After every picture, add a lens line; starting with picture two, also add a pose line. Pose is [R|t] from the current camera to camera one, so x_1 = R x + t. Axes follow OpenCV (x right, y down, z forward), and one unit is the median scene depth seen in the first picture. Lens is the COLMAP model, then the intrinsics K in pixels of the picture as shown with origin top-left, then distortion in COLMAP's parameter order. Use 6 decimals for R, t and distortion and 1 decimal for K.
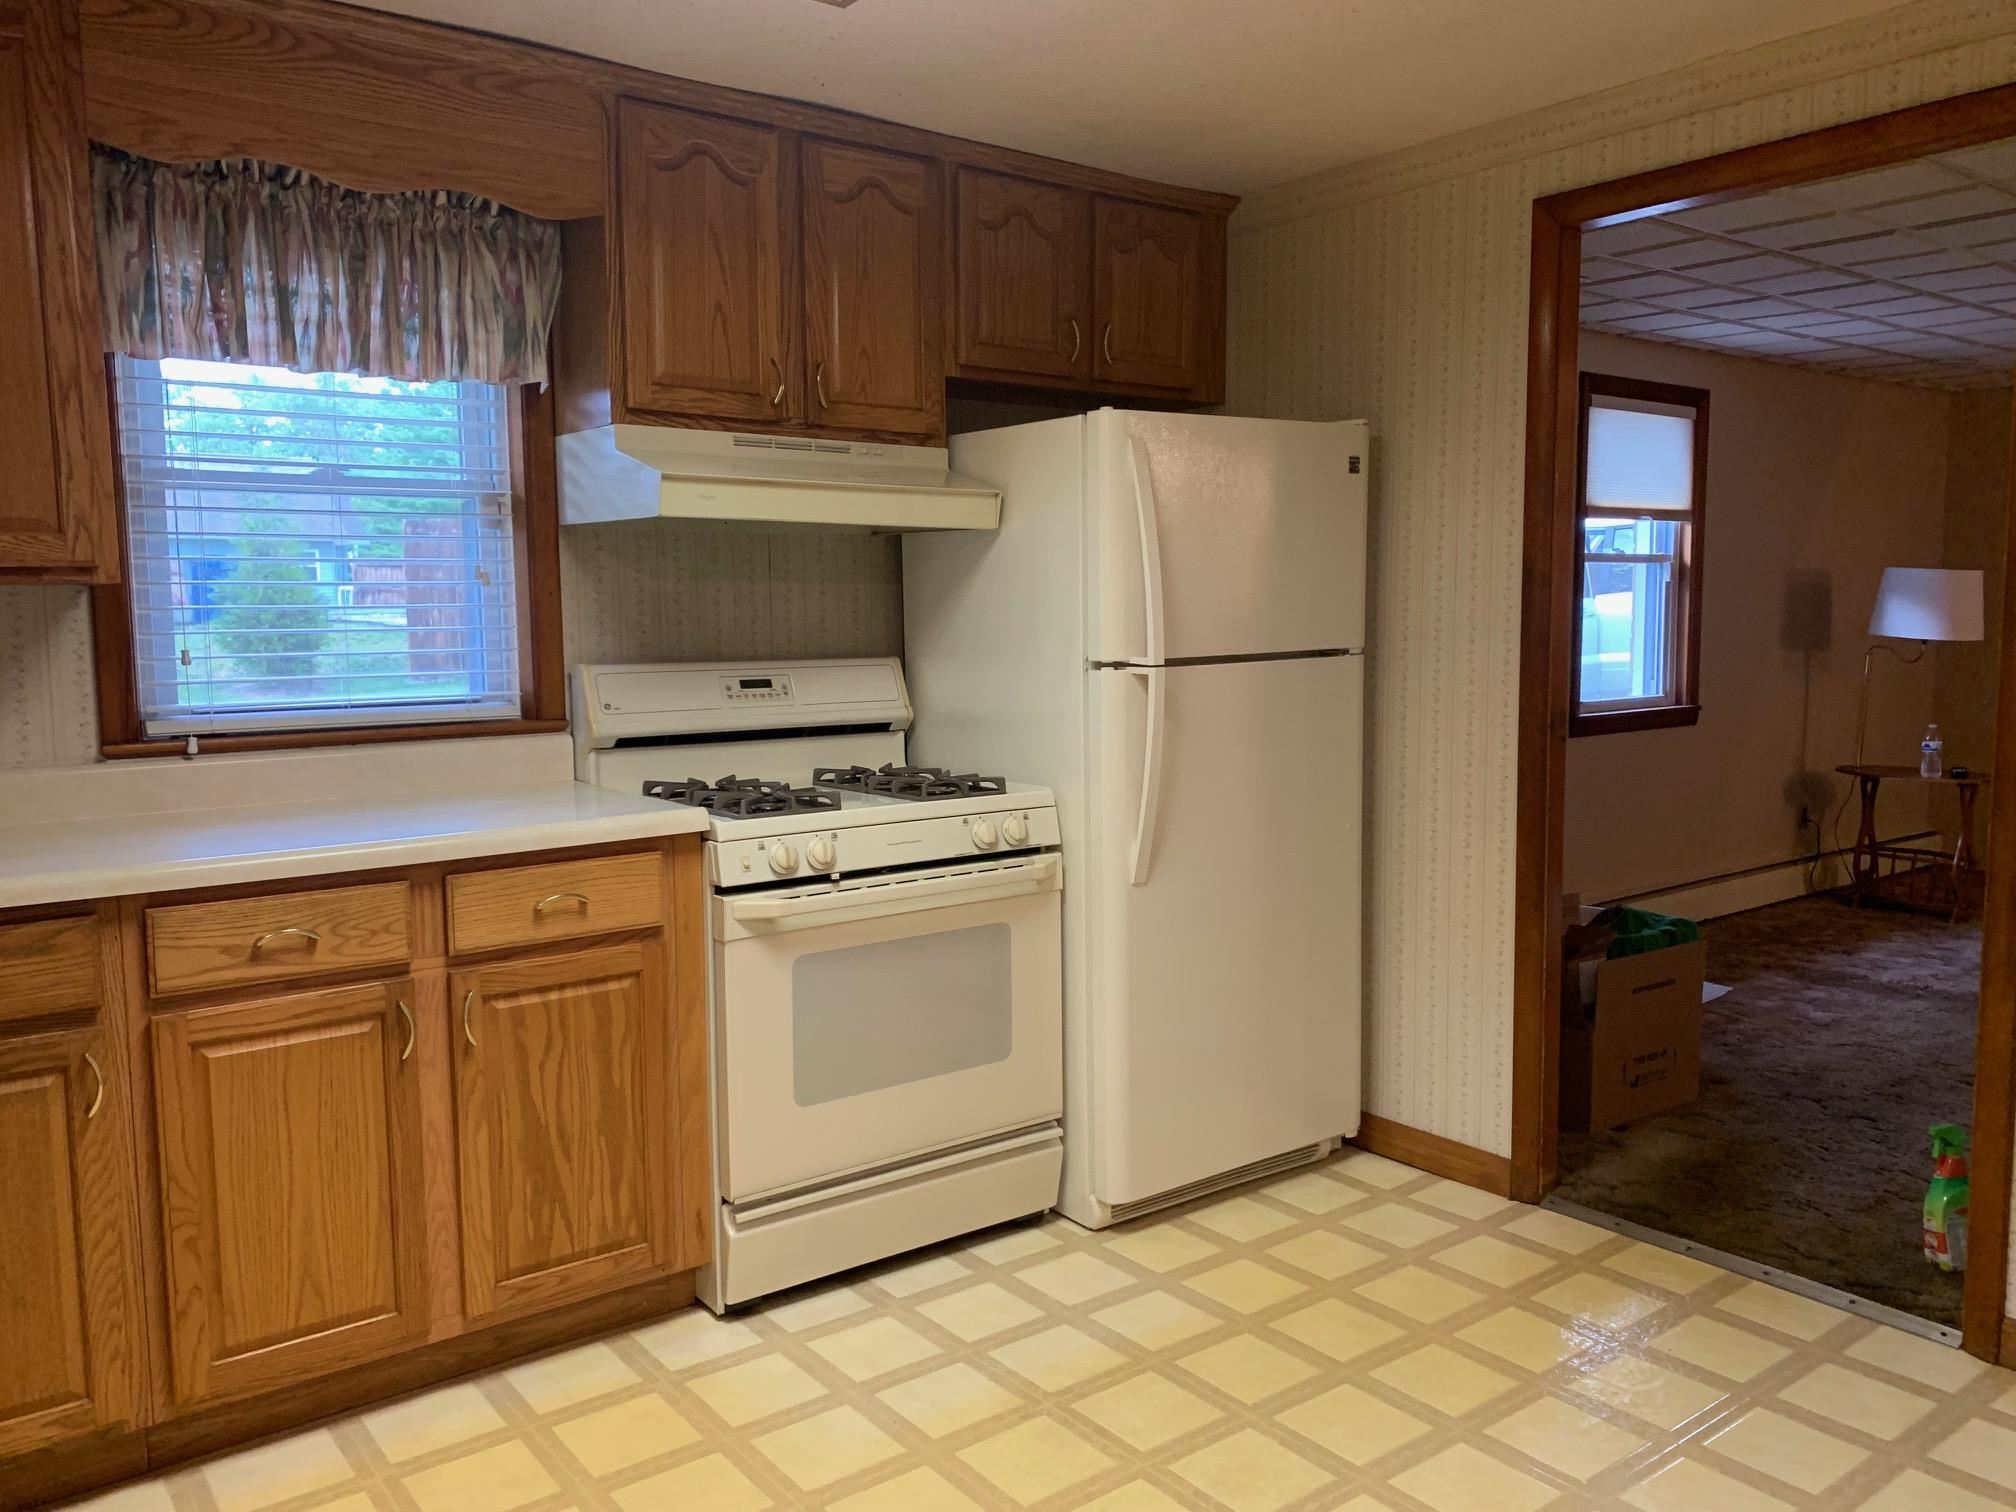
lens RADIAL K [[1542.4, 0, 995.0], [0, 1542.4, 750.5], [0, 0, 1]] dist [0.010887, -0.024234]
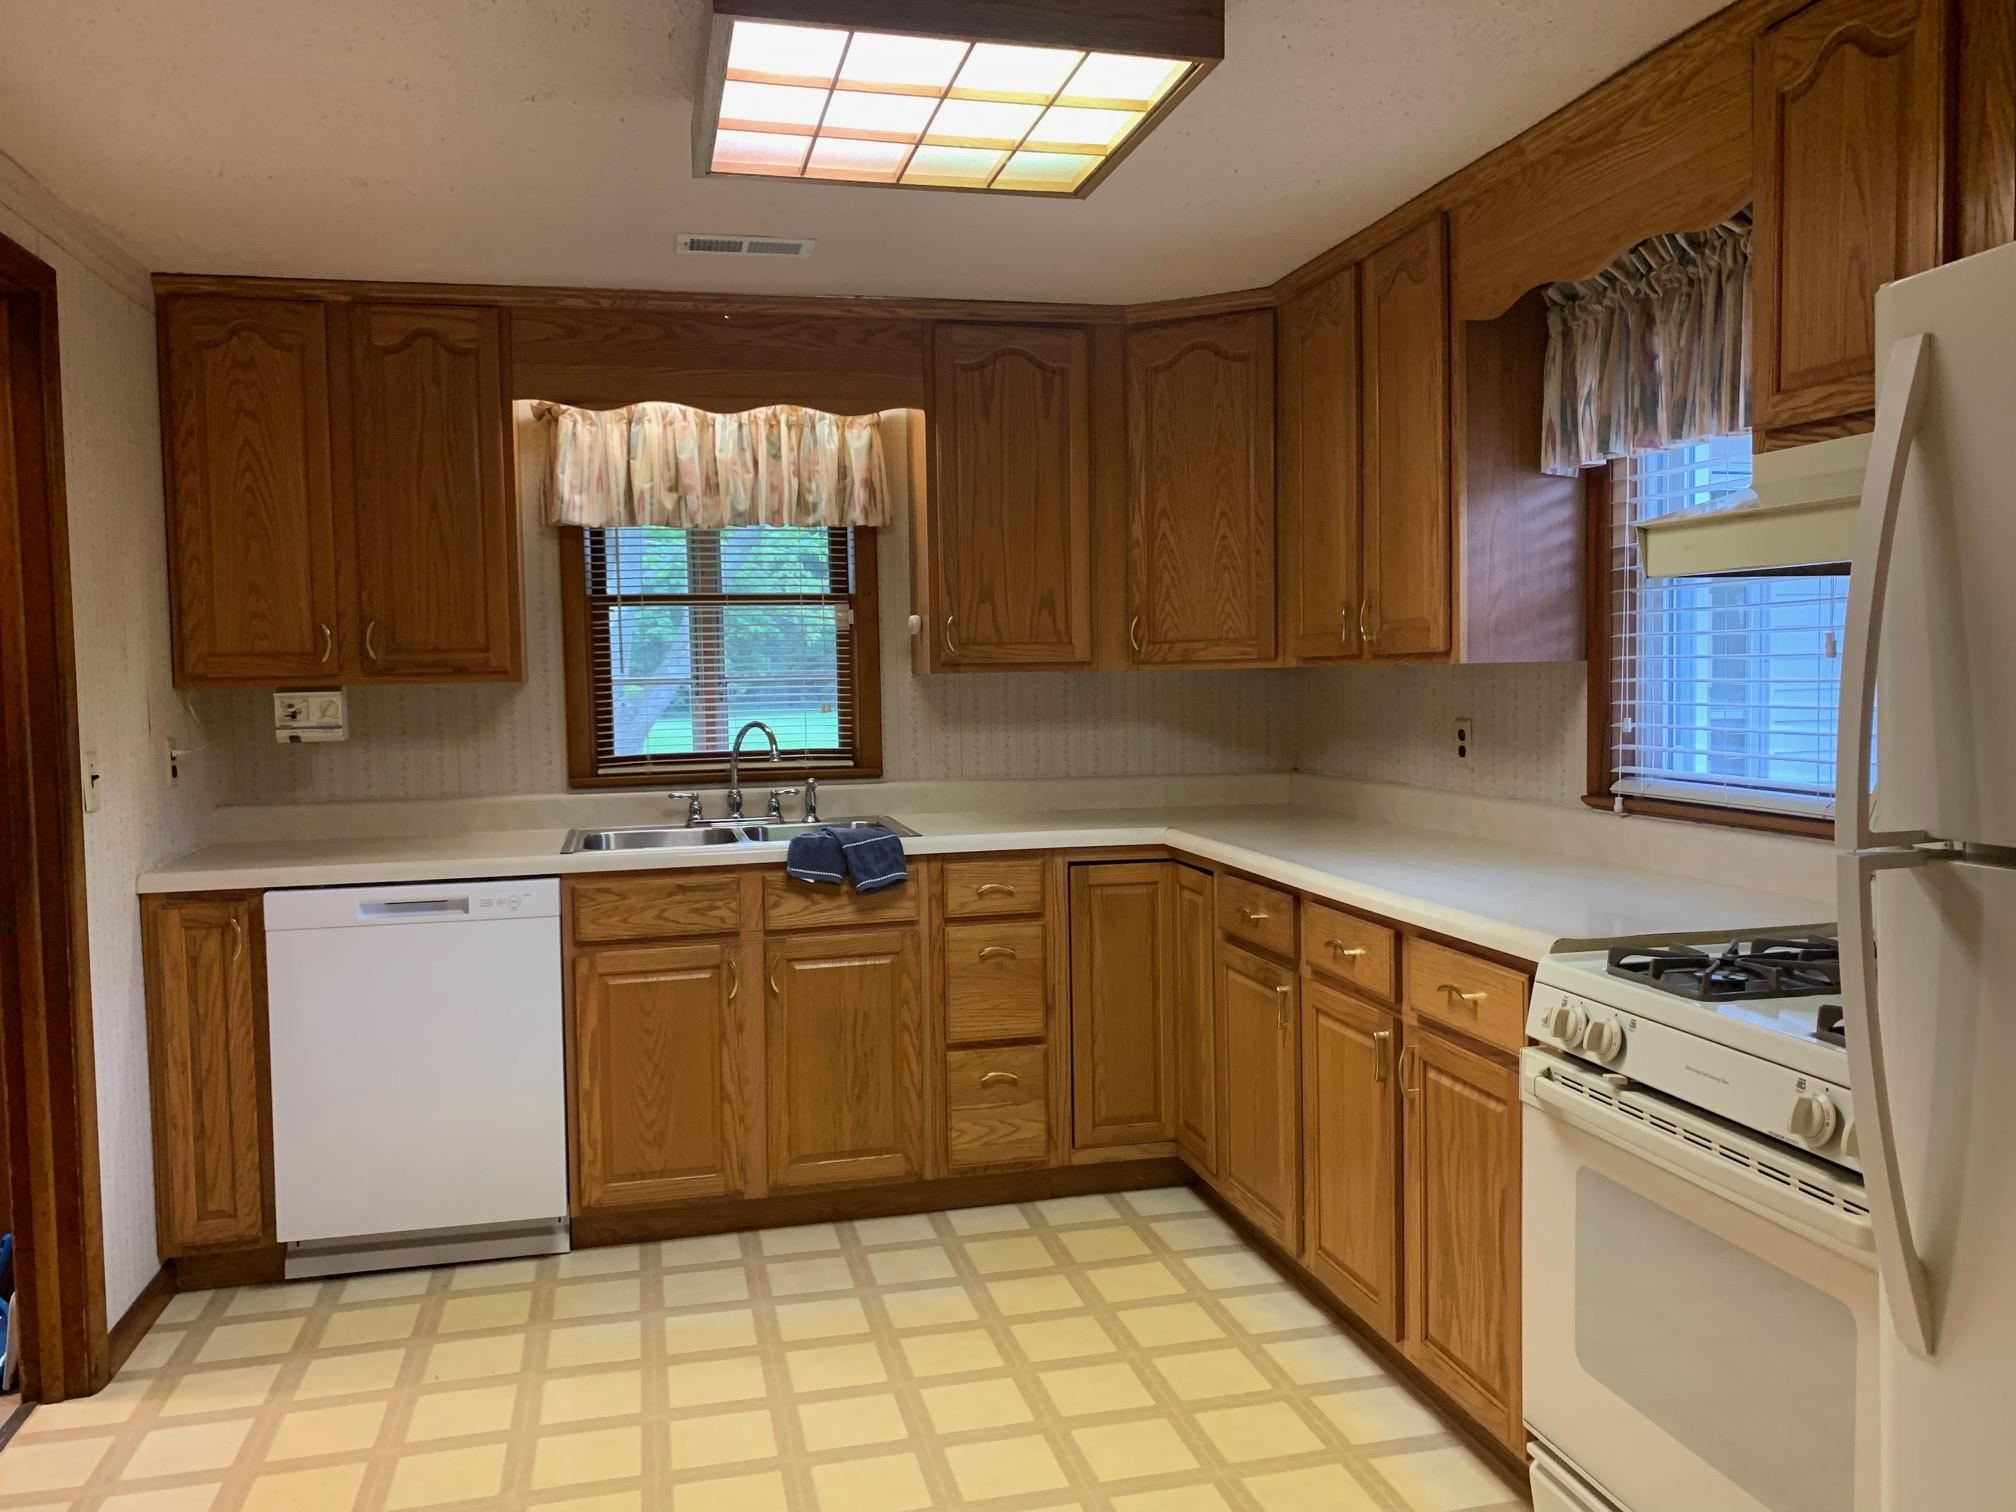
lens RADIAL K [[1522.4, 0, 1040.9], [0, 1522.4, 757.3], [0, 0, 1]] dist [0.009335, -0.037909]
pose [[-0.389045, 0.066331, -0.918828, 0.300793], [-0.061853, 0.993273, 0.097895, -0.055695], [0.919140, 0.094918, -0.382325, 0.481186]]
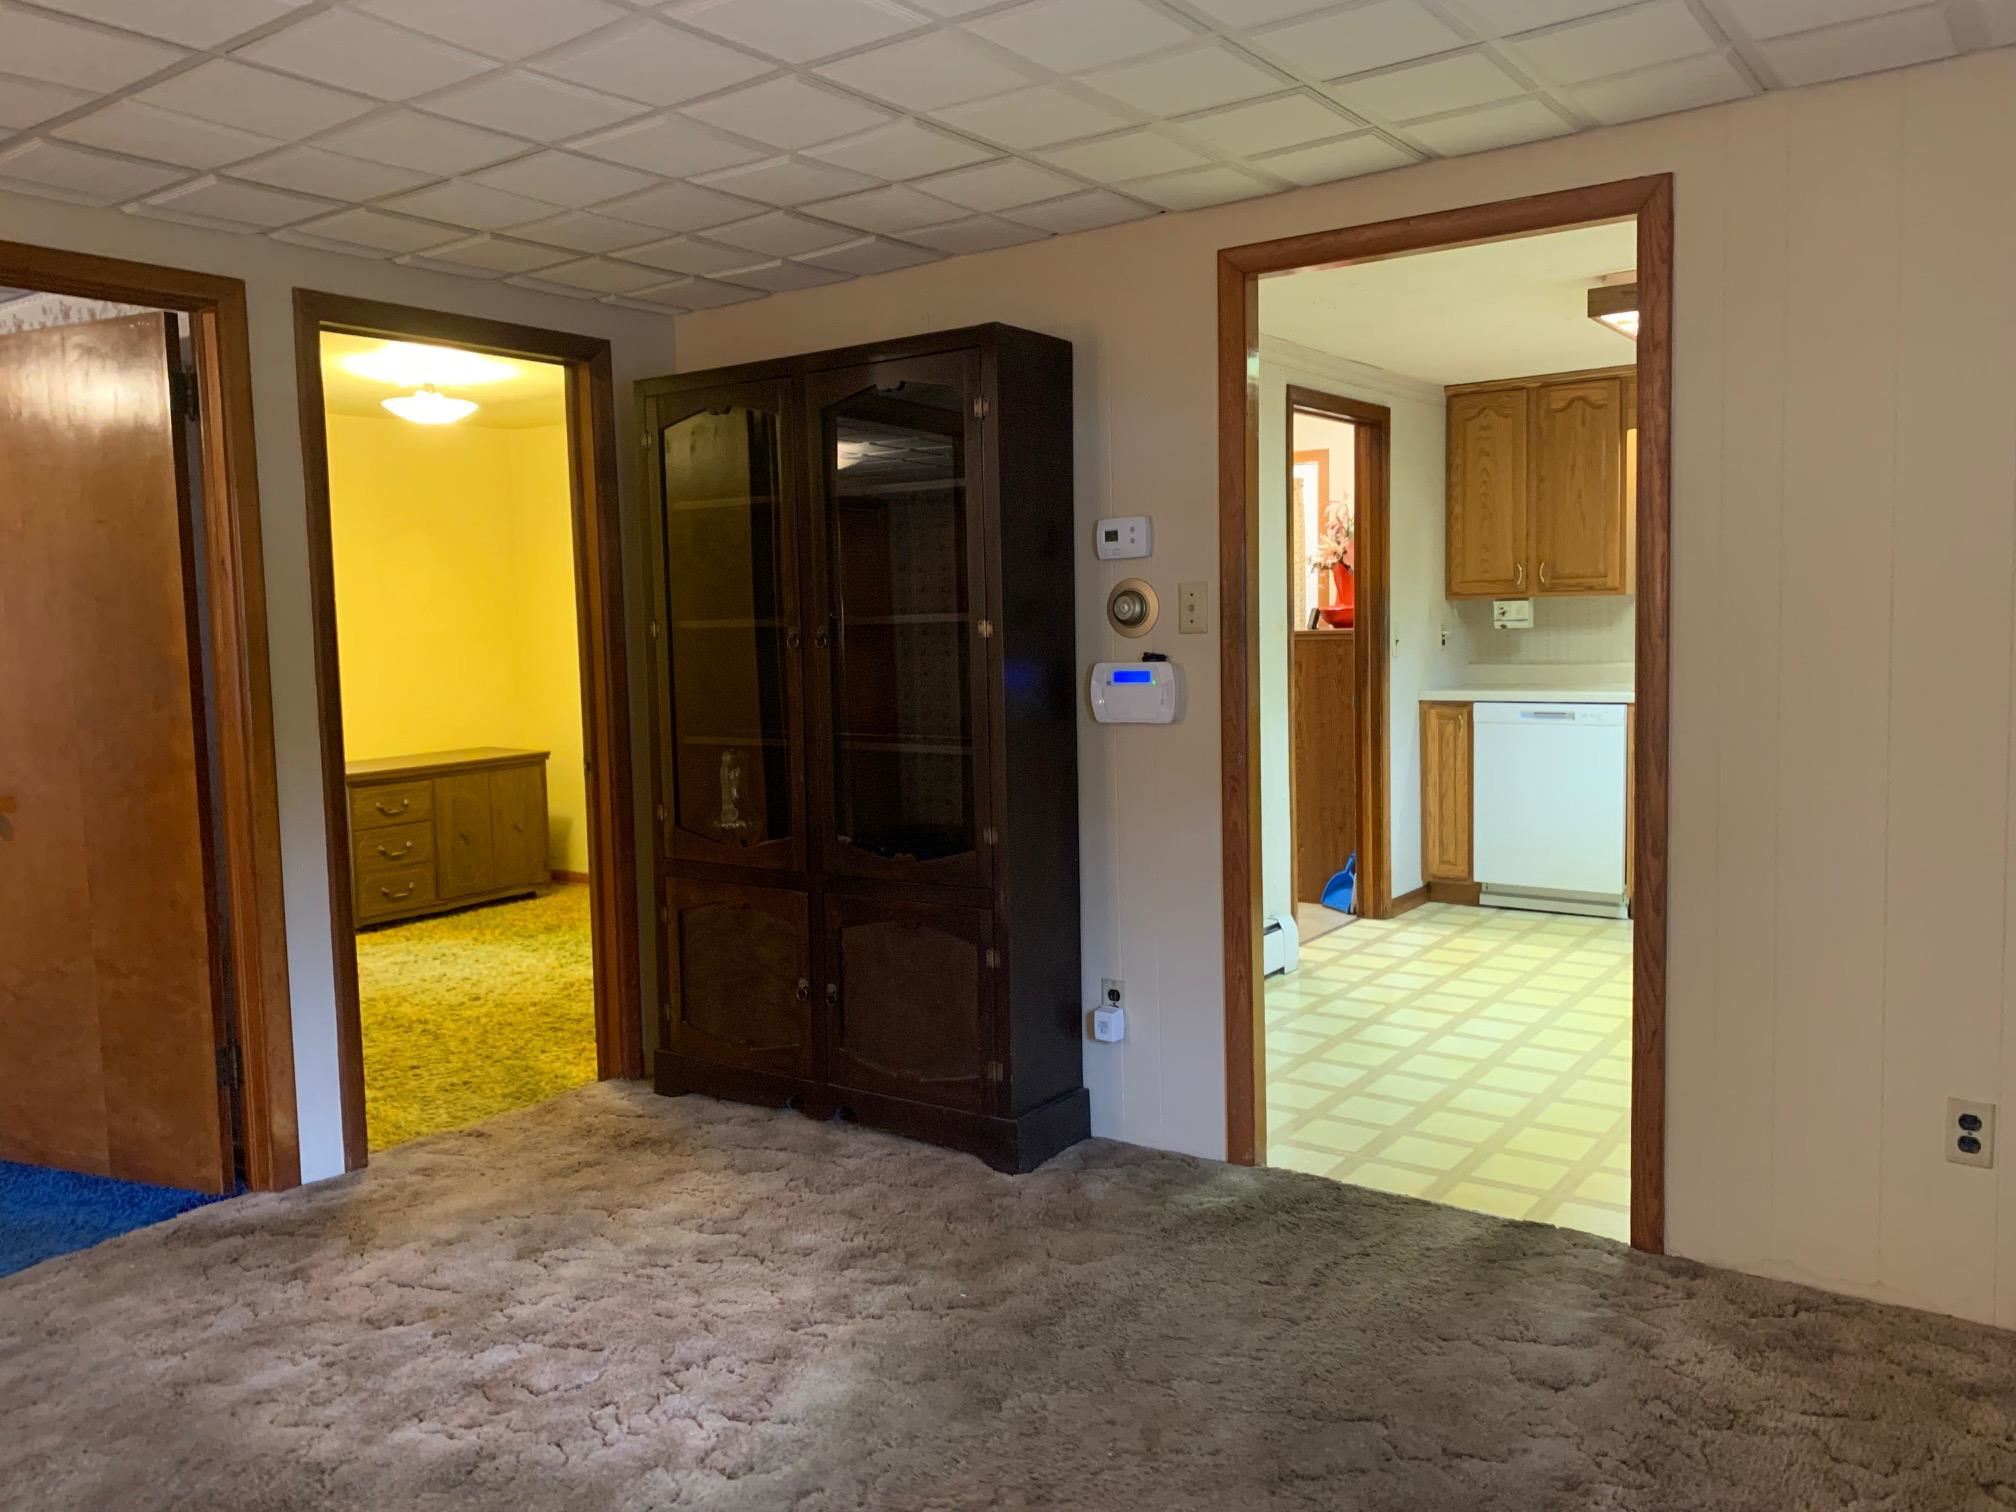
lens RADIAL K [[1558.1, 0, 1001.0], [0, 1558.1, 735.9], [0, 0, 1]] dist [0.045785, -0.050927]
pose [[-0.956759, 0.057741, -0.285094, 0.555913], [0.009925, 0.986010, 0.166390, -0.102898], [0.290713, 0.156366, -0.943947, 0.986487]]
